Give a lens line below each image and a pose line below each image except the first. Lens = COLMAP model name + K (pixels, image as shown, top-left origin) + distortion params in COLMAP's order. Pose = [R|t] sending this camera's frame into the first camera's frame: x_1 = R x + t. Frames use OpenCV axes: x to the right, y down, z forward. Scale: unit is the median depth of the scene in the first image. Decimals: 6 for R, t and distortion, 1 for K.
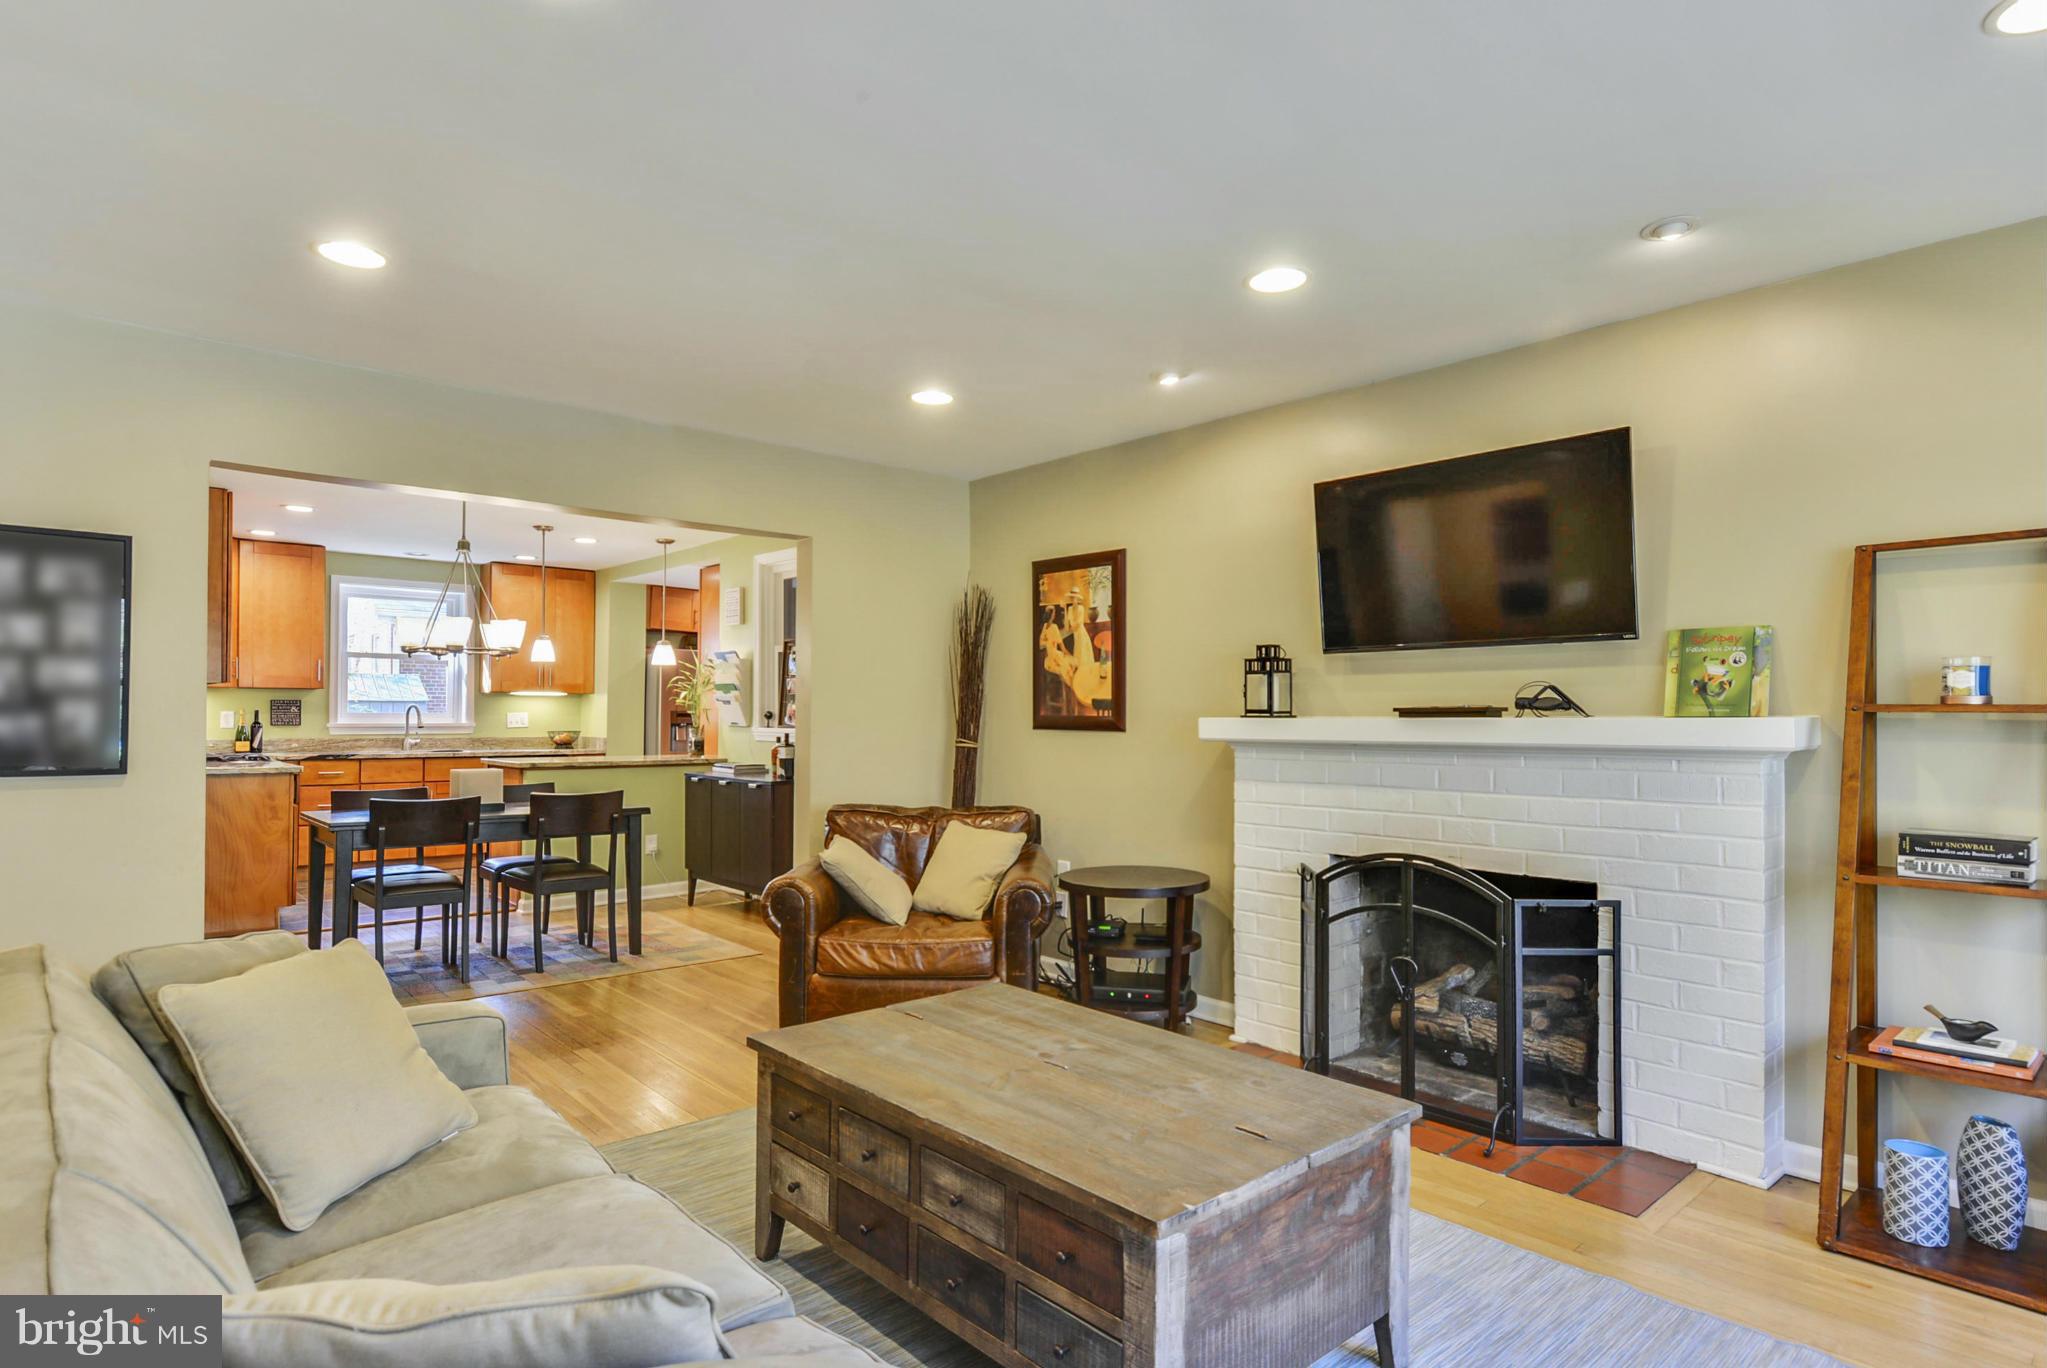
lens RADIAL K [[1111.7, 0, 1064.1], [0, 1111.7, 700.5], [0, 0, 1]] dist [0.011674, -0.008498]
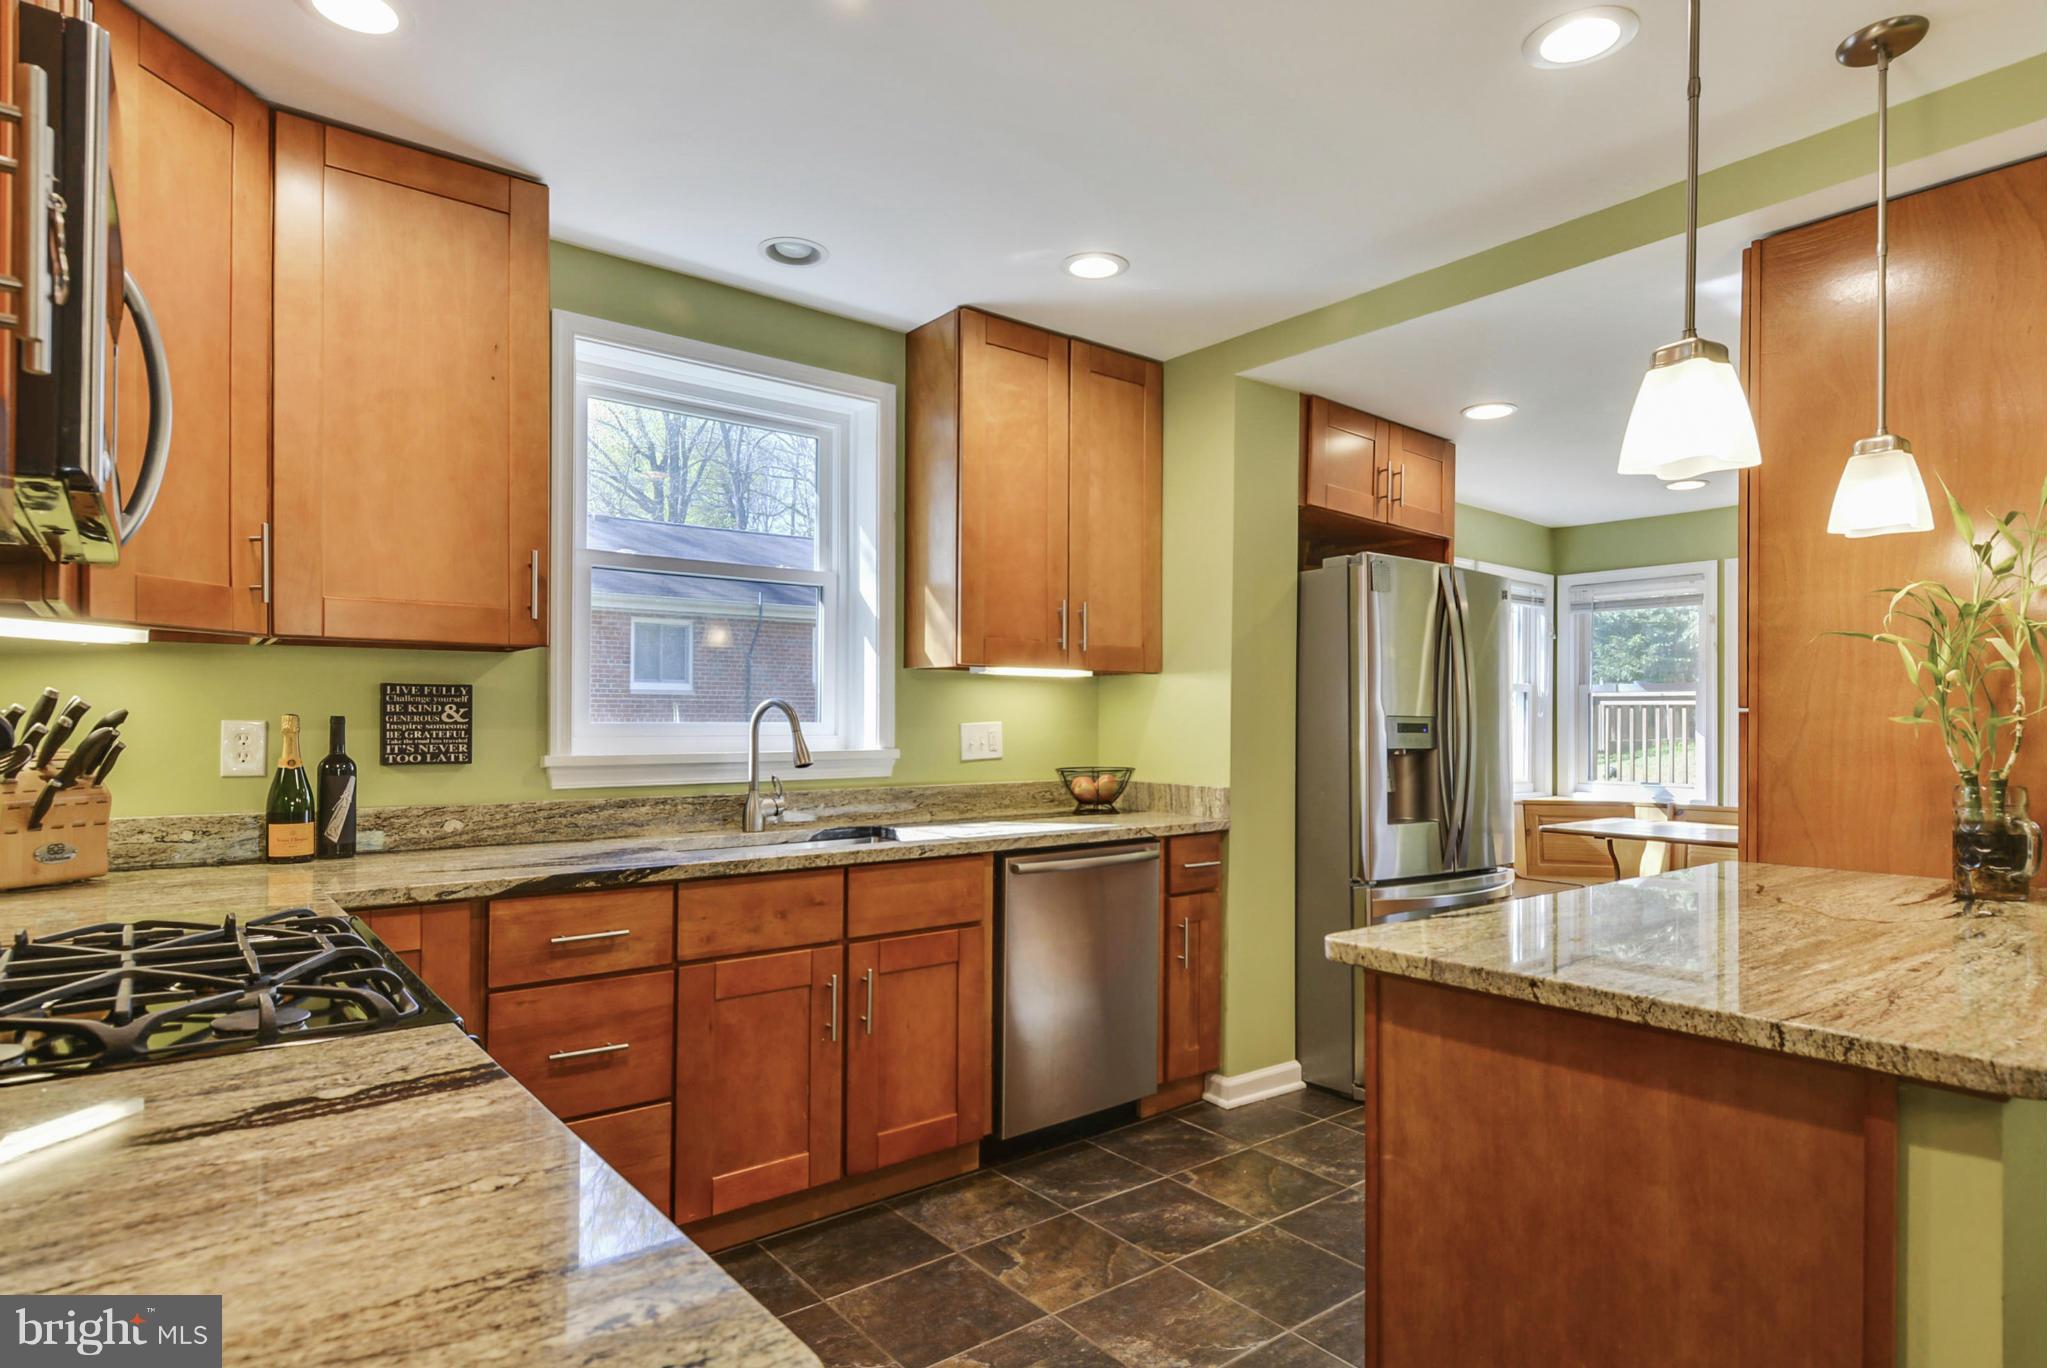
lens RADIAL K [[1111.7, 0, 1053.8], [0, 1111.7, 713.2], [0, 0, 1]] dist [0.011674, -0.008498]
pose [[0.997880, -0.001594, -0.065055, -0.666255], [0.002012, 0.999978, 0.006362, 0.008249], [0.065043, -0.006480, 0.997861, 0.928153]]
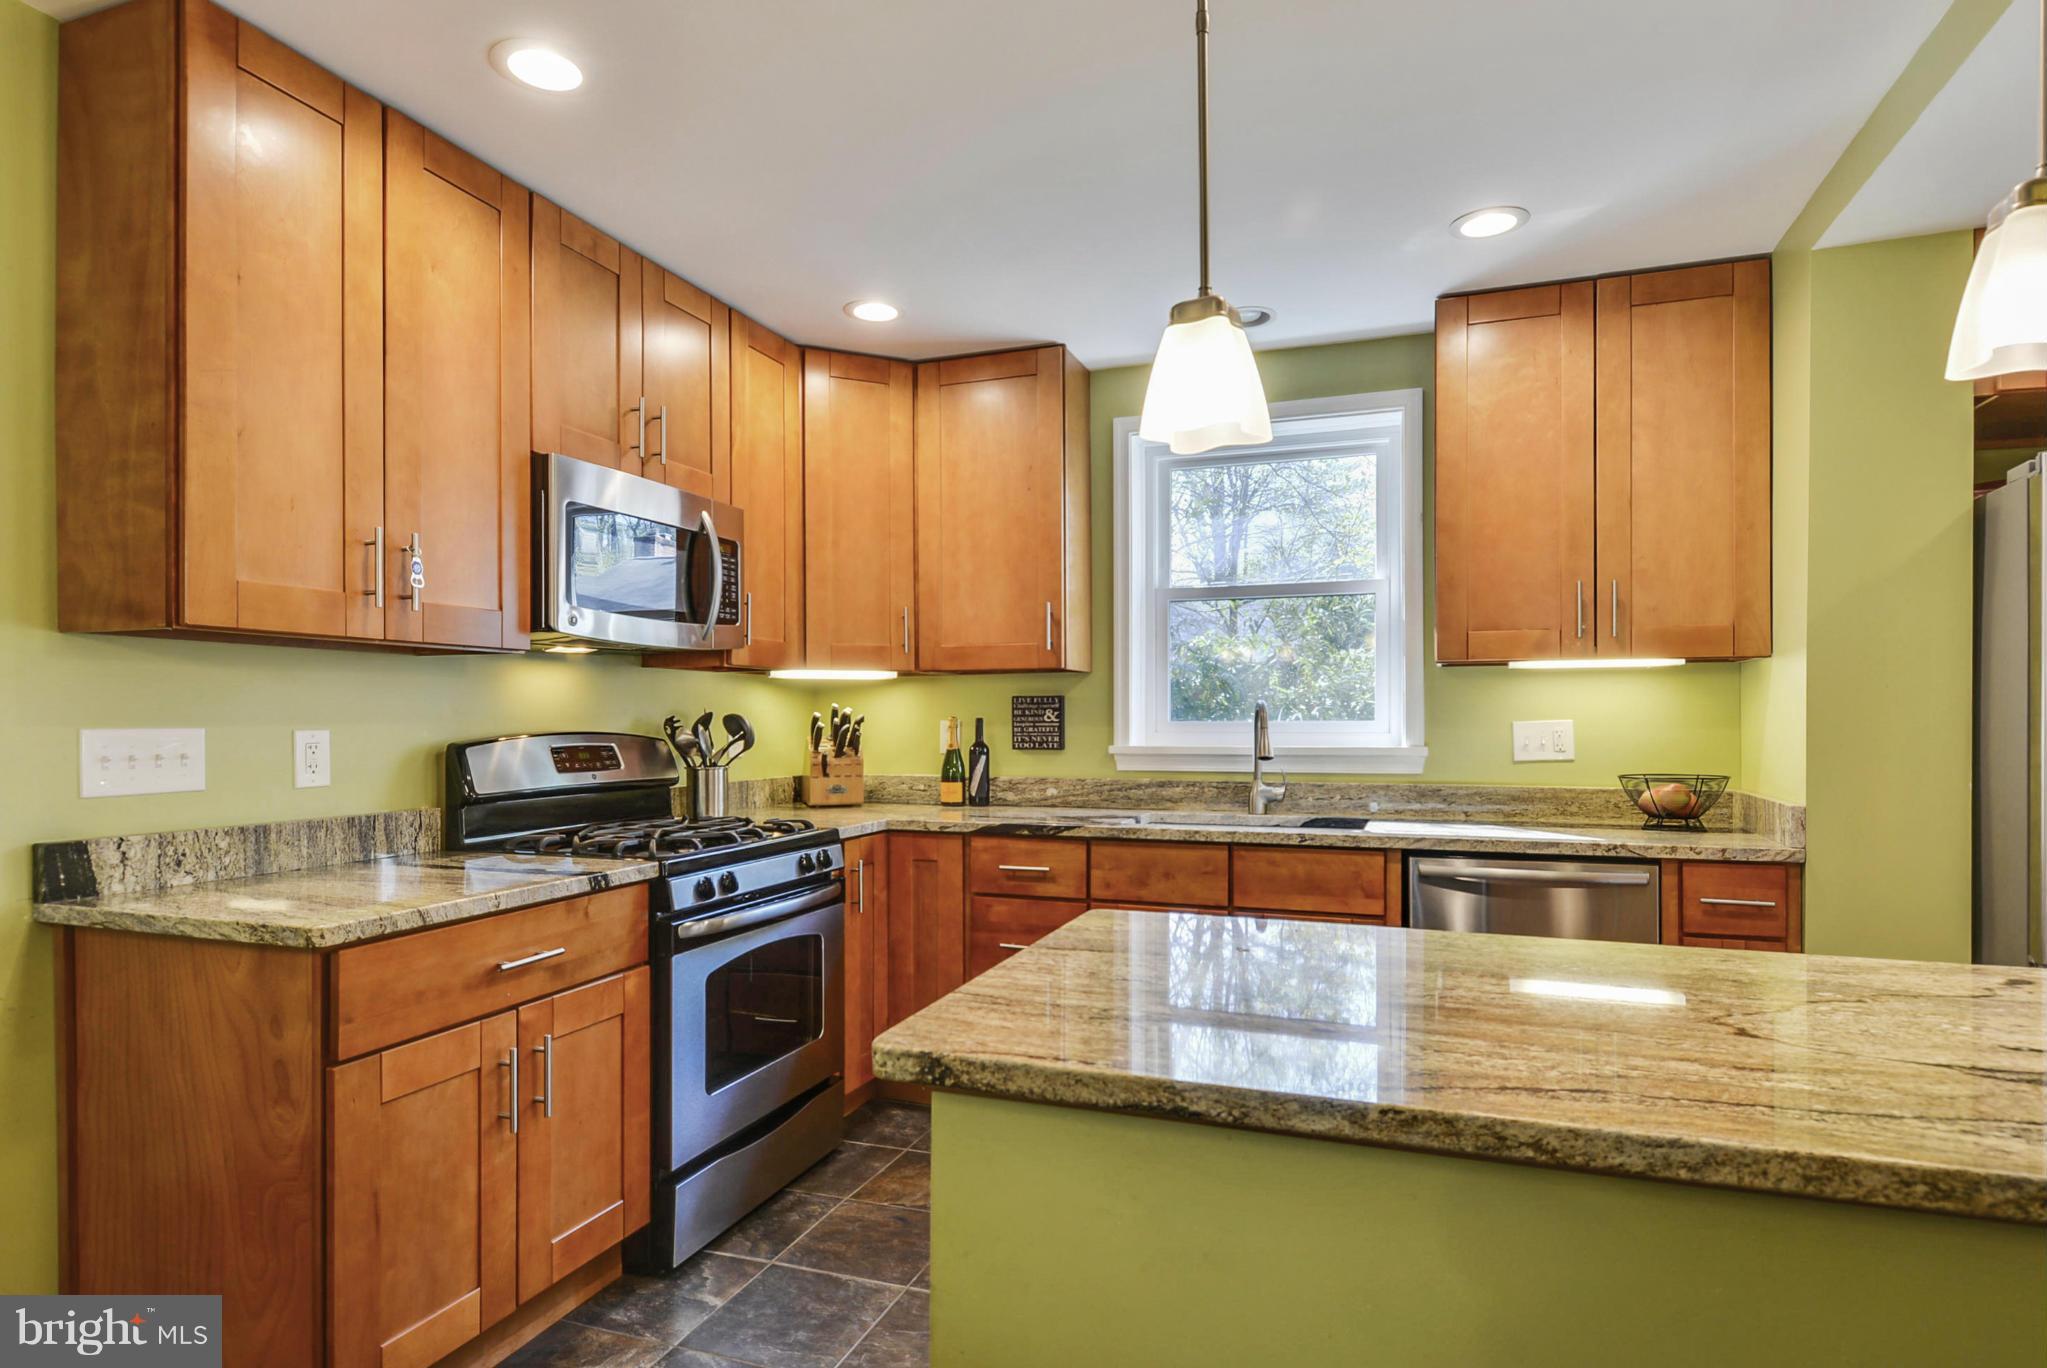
lens RADIAL K [[1111.7, 0, 1024.4], [0, 1111.7, 717.3], [0, 0, 1]] dist [0.011674, -0.008498]
pose [[0.451243, -0.007607, -0.892369, -0.371388], [0.014943, 0.999888, -0.000968, 0.011950], [0.892276, -0.012898, 0.451306, 1.042314]]
